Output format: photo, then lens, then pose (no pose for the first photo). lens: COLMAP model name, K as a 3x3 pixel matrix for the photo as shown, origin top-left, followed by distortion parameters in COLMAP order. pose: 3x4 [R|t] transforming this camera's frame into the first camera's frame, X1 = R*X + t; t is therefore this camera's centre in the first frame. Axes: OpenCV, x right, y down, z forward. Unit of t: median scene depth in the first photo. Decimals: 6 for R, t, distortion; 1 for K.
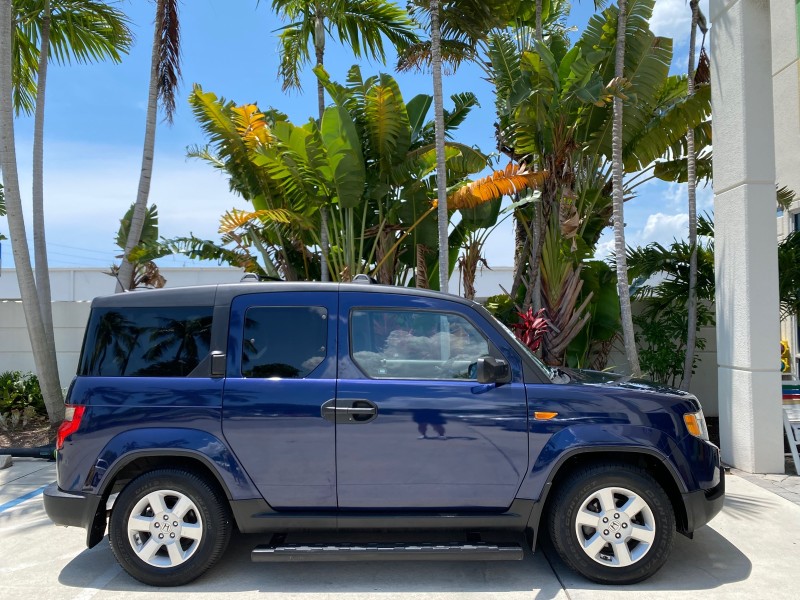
lens RADIAL K [[613.9, 0, 399.2], [0, 613.9, 297.3], [0, 0, 1]] dist [0.004348, -0.000426]
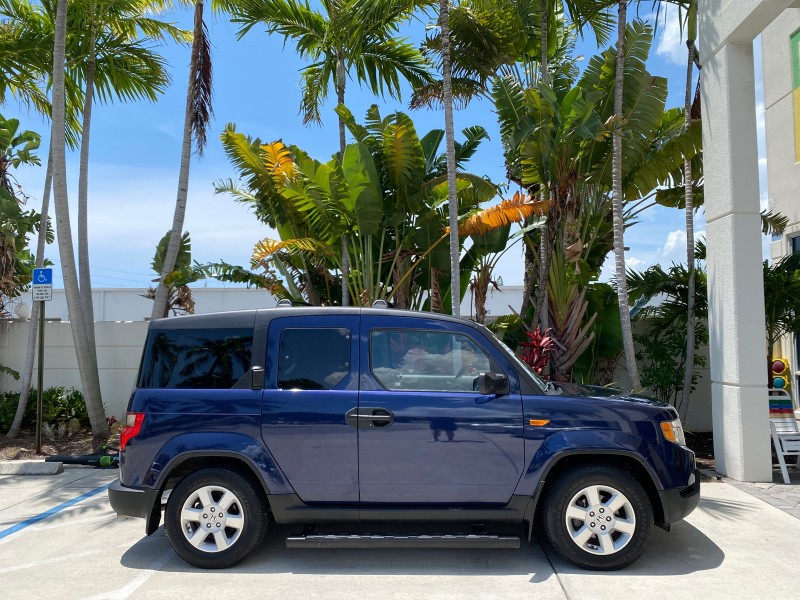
lens RADIAL K [[612.3, 0, 398.8], [0, 612.3, 301.9], [0, 0, 1]] dist [0.008240, -0.002755]
pose [[0.999565, -0.002377, -0.029380, 0.003579], [0.001736, 0.999760, -0.021825, -0.004122], [0.029424, 0.021764, 0.999330, -0.068740]]
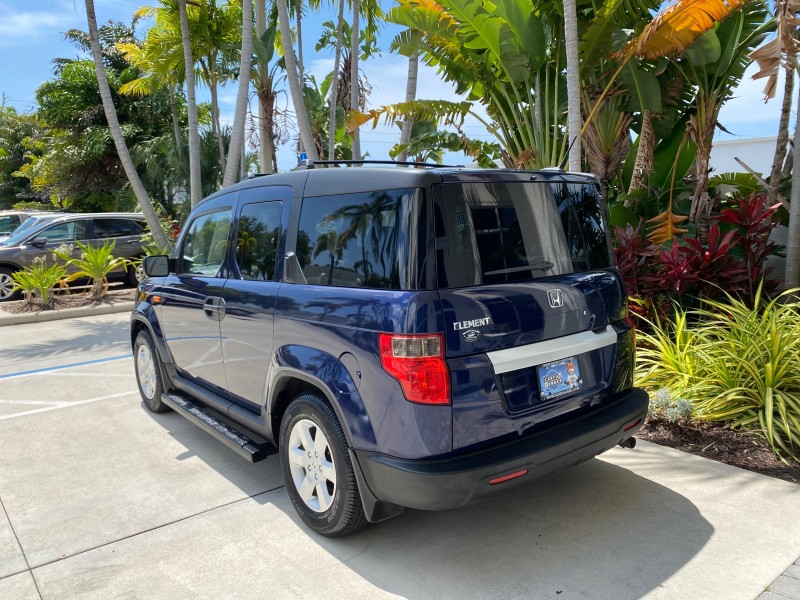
lens RADIAL K [[614.1, 0, 400.9], [0, 614.1, 298.4], [0, 0, 1]] dist [0.002071, 0.002853]
pose [[0.646669, 0.103286, -0.755746, 0.463537], [0.042698, 0.984335, 0.171062, 0.000951], [0.761575, -0.142889, 0.632128, 0.256273]]
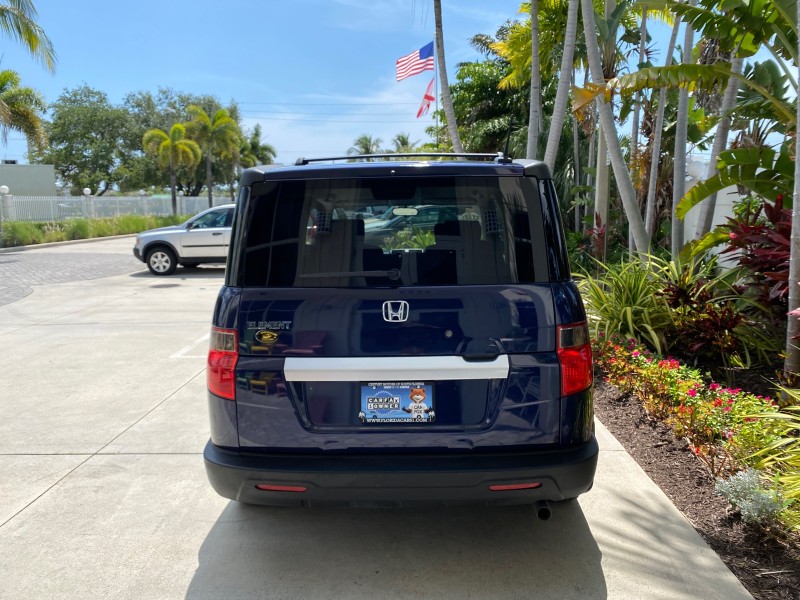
lens RADIAL K [[614.3, 0, 400.6], [0, 614.3, 300.4], [0, 0, 1]] dist [0.005251, -0.000495]
pose [[0.000616, 0.163879, -0.986480, 0.550299], [0.054709, 0.984998, 0.163667, 0.009207], [0.998502, -0.054070, -0.008358, 0.534963]]
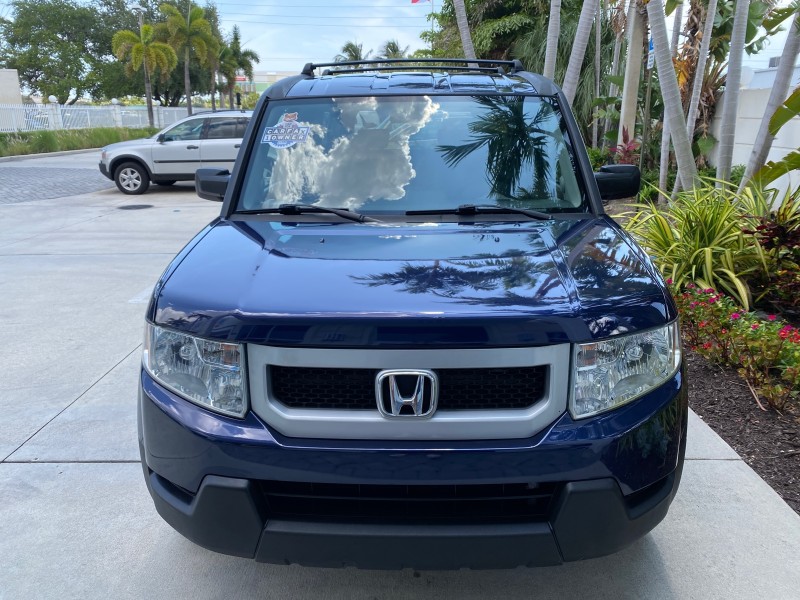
lens RADIAL K [[618.1, 0, 397.7], [0, 618.1, 294.5], [0, 0, 1]] dist [0.001903, 0.003027]
pose [[0.012846, 0.283683, -0.958832, 0.406533], [0.045449, 0.957755, 0.283973, 0.015621], [0.998884, -0.047225, -0.000590, 0.511507]]
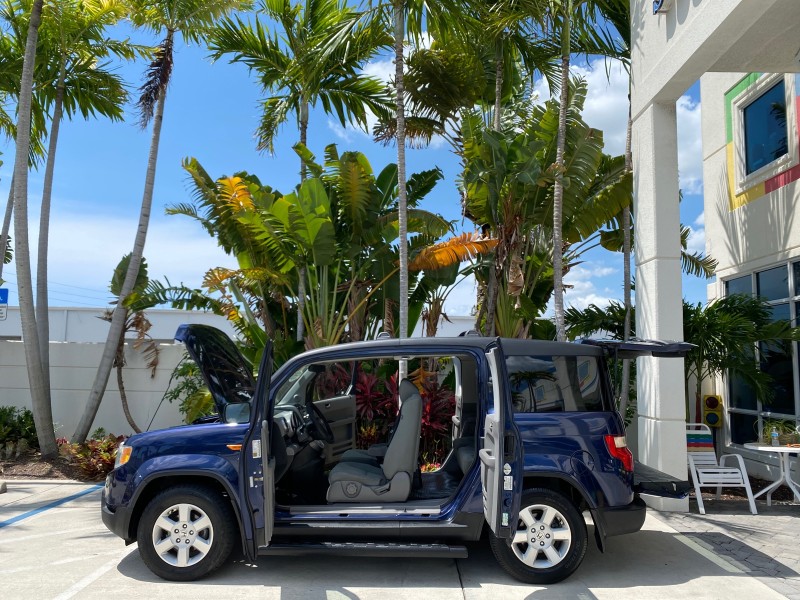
lens RADIAL K [[614.3, 0, 400.6], [0, 614.3, 300.4], [0, 0, 1]] dist [0.005251, -0.000495]
pose [[0.999557, 0.026638, 0.013246, 0.044214], [-0.025678, 0.997353, -0.068023, -0.009499], [-0.015023, 0.067653, 0.997596, -0.109837]]
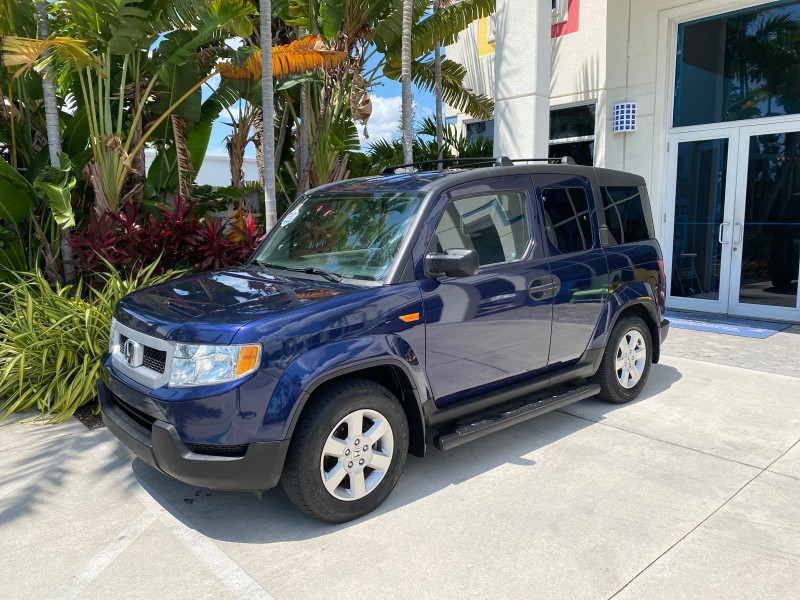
lens RADIAL K [[614.3, 0, 400.6], [0, 614.3, 300.4], [0, 0, 1]] dist [0.005251, -0.000495]
pose [[0.733616, -0.093967, 0.673036, -0.338861], [-0.024571, 0.986078, 0.164456, 0.015454], [-0.679120, -0.137185, 0.721094, 0.176195]]
